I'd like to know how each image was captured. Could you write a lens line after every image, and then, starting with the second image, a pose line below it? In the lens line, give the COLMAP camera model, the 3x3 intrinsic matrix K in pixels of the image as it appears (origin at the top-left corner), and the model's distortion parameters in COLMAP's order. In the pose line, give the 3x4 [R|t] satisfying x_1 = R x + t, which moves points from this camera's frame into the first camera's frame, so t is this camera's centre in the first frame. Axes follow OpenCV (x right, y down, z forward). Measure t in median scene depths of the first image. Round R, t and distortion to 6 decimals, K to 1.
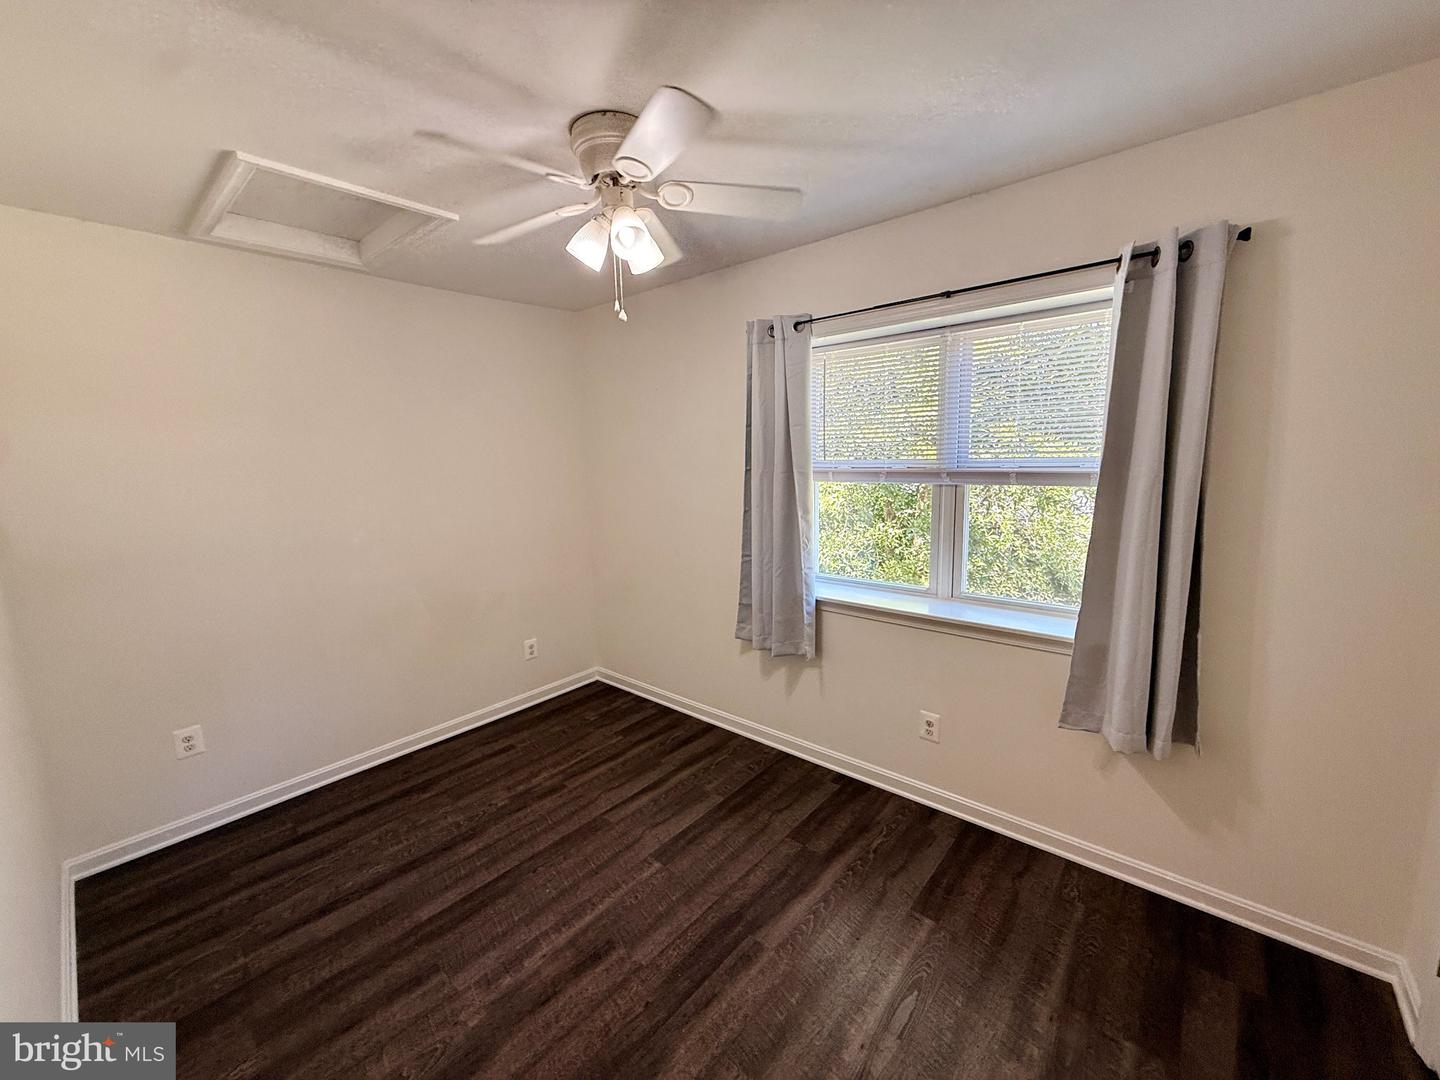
lens RADIAL K [[571.1, 0, 714.7], [0, 571.1, 543.2], [0, 0, 1]] dist [0.000789, -0.000416]
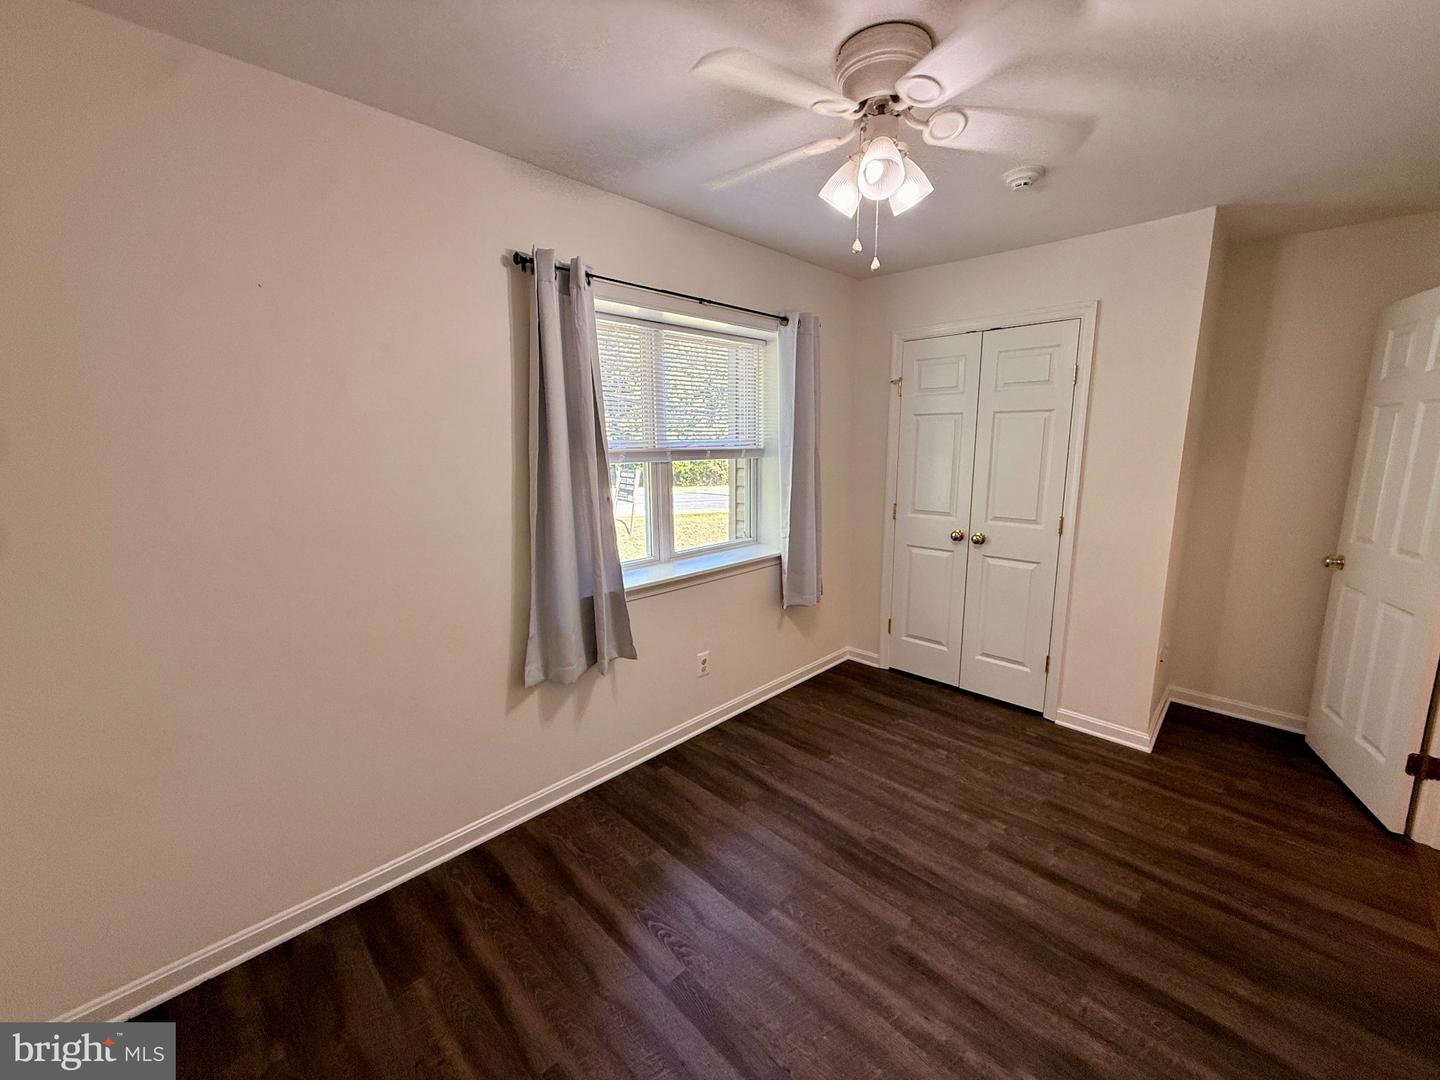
lens RADIAL K [[571.1, 0, 715.2], [0, 571.1, 546.9], [0, 0, 1]] dist [0.000789, -0.000416]
pose [[0.069228, -0.164837, 0.983888, -0.947545], [0.155201, 0.976026, 0.152599, -0.122408], [-0.985454, 0.142136, 0.093151, 1.034835]]
